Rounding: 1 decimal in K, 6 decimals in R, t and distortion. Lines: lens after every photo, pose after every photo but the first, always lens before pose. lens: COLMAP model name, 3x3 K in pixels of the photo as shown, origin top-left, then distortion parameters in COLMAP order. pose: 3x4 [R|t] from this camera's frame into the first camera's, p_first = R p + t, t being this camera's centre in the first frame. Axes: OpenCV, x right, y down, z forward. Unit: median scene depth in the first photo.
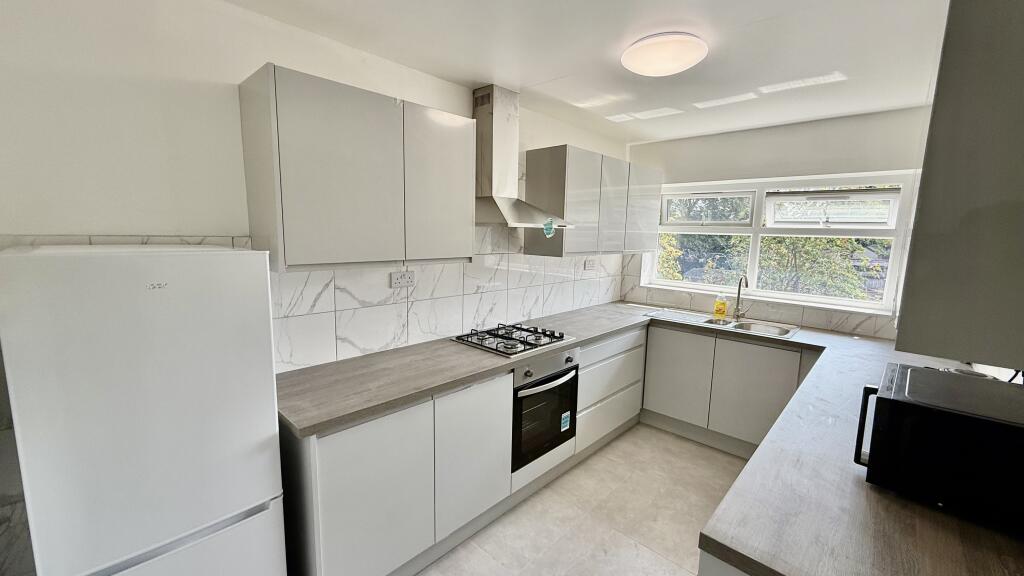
lens RADIAL K [[409.6, 0, 509.8], [0, 409.6, 290.4], [0, 0, 1]] dist [-0.003093, -0.000019]
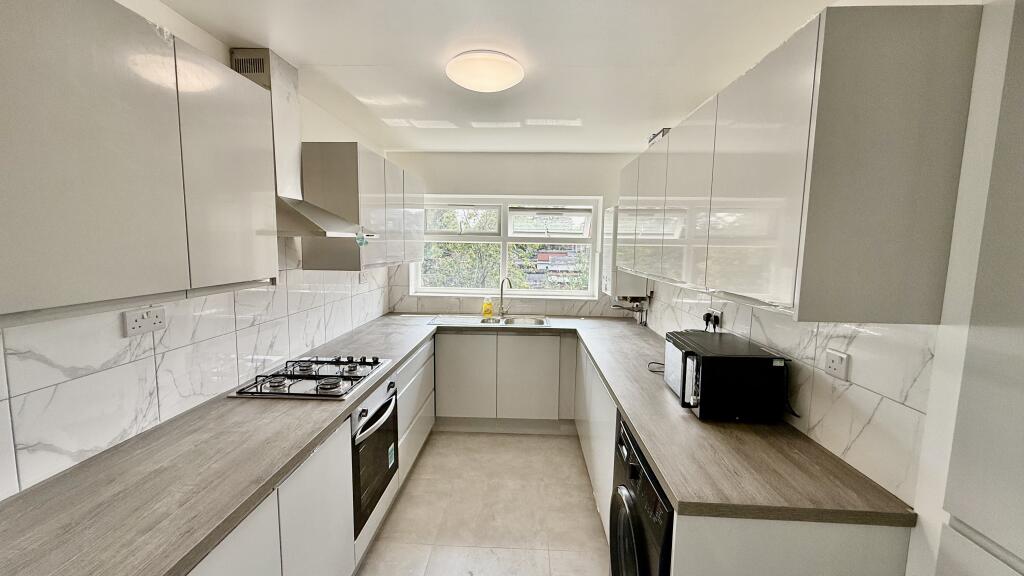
lens RADIAL K [[409.6, 0, 509.8], [0, 409.6, 290.4], [0, 0, 1]] dist [-0.003093, -0.000019]
pose [[0.748157, -0.085058, 0.658047, -0.222198], [0.096723, 0.995136, 0.018662, -0.026867], [-0.656434, 0.049686, 0.752746, 0.146924]]
